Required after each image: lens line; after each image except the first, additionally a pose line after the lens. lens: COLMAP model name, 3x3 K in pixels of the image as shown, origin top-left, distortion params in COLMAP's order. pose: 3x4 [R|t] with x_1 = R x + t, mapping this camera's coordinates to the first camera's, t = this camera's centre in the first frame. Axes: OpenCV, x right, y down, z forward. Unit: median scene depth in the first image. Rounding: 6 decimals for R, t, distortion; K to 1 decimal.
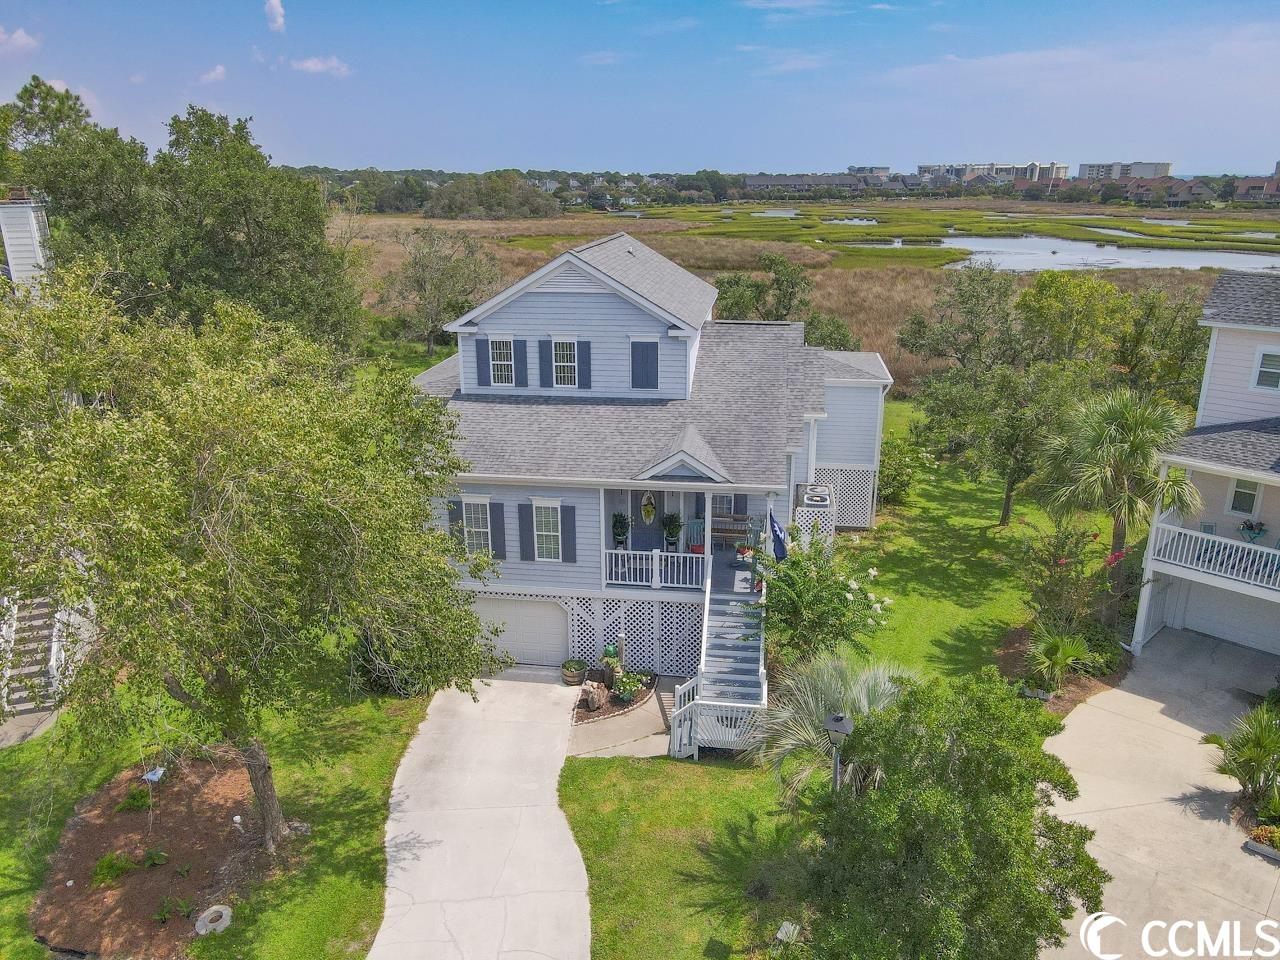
lens RADIAL K [[932.6, 0, 635.0], [0, 932.6, 482.9], [0, 0, 1]] dist [0.009861, 0.006534]
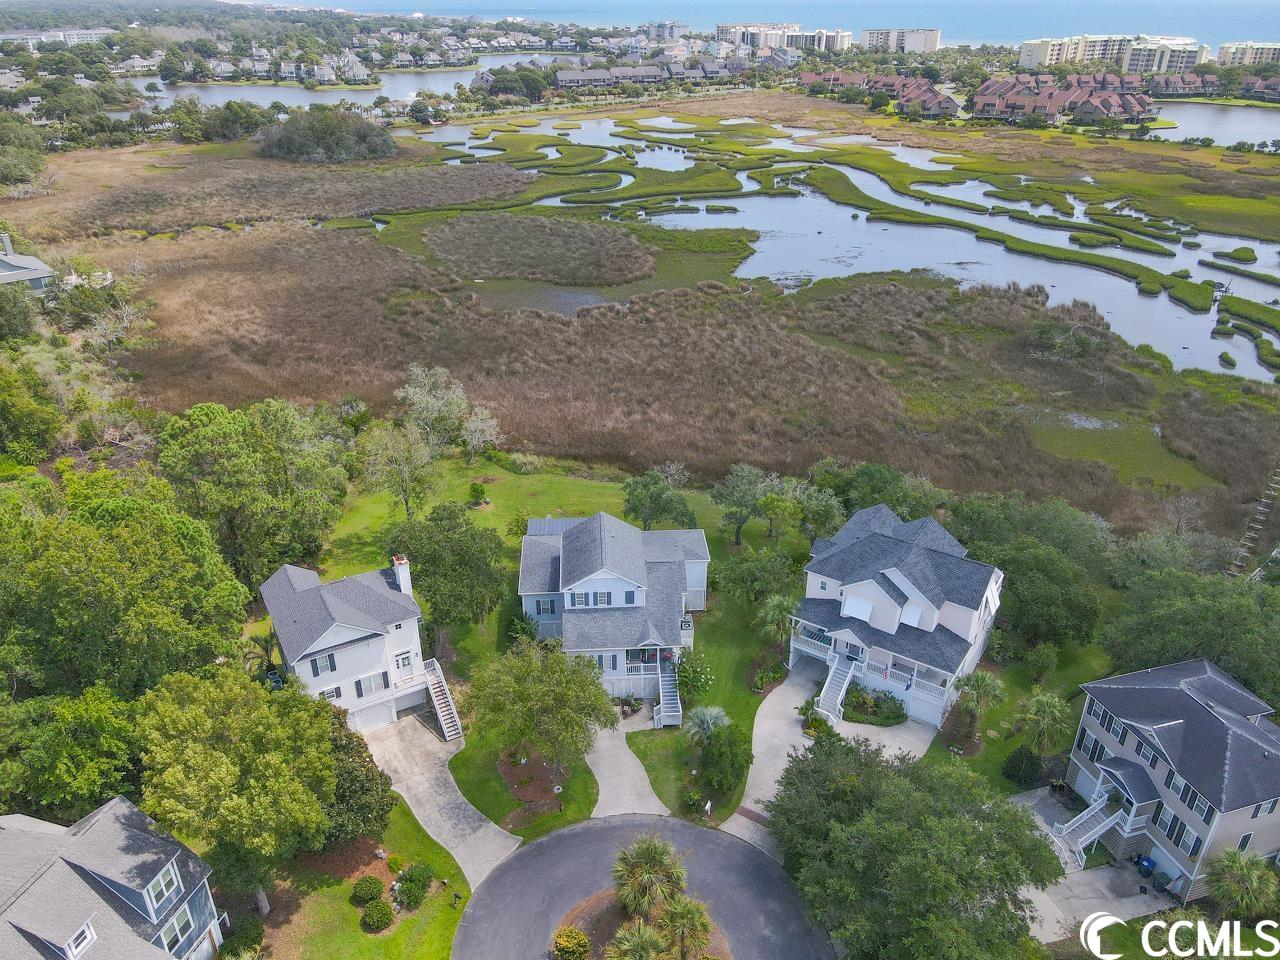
lens RADIAL K [[932.6, 0, 635.0], [0, 932.6, 482.9], [0, 0, 1]] dist [0.009861, 0.006534]
pose [[0.979377, -0.090372, 0.180702, -0.470913], [0.058531, 0.982941, 0.174357, -0.988507], [-0.193377, -0.160185, 0.967960, -1.793058]]
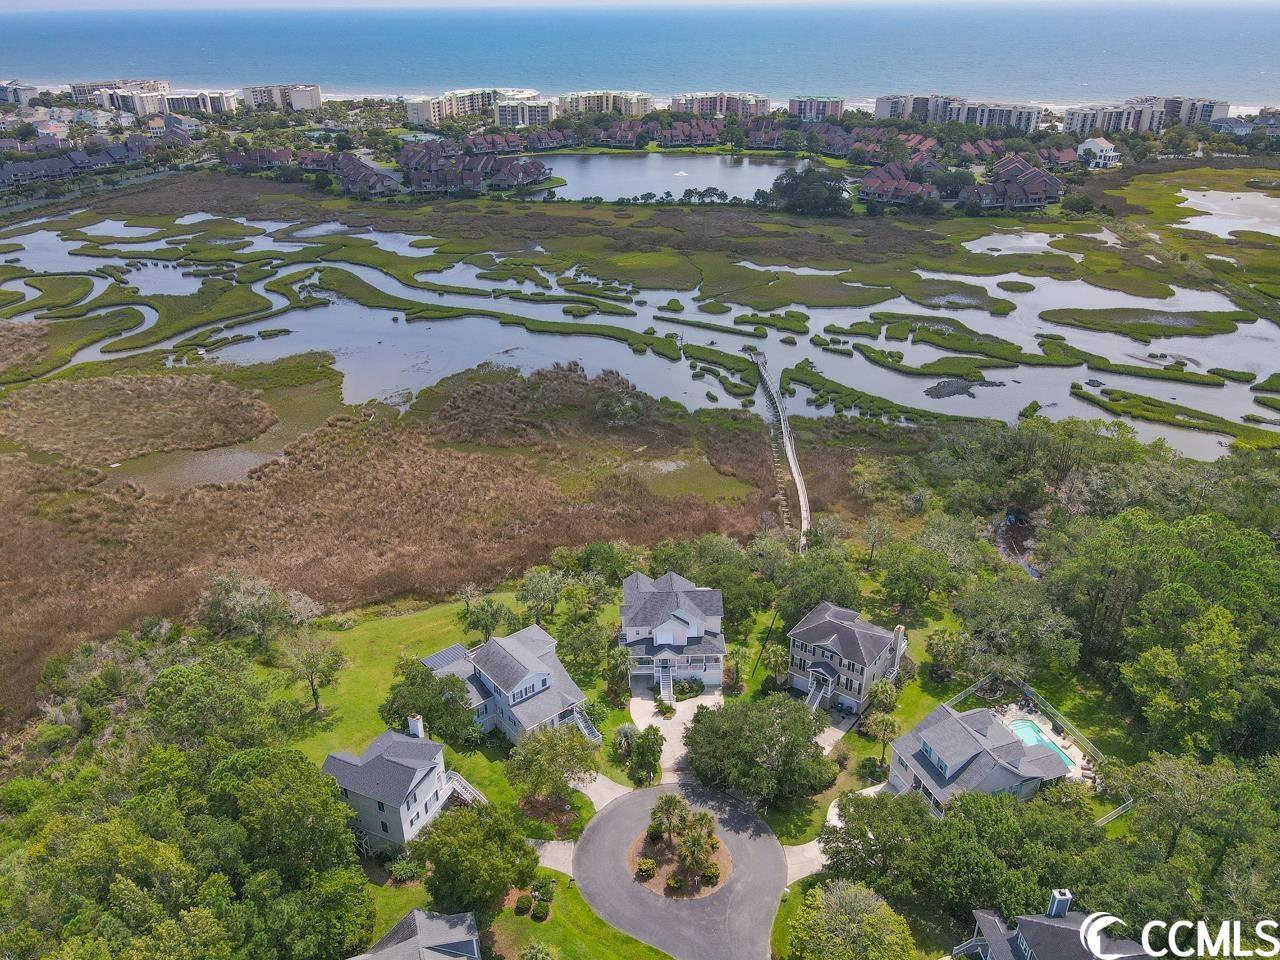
lens RADIAL K [[932.6, 0, 635.0], [0, 932.6, 482.9], [0, 0, 1]] dist [0.009861, 0.006534]
pose [[0.675246, -0.334730, 0.657266, -2.331693], [0.230702, 0.942233, 0.242844, -2.041139], [-0.700585, -0.012347, 0.713462, -2.586818]]
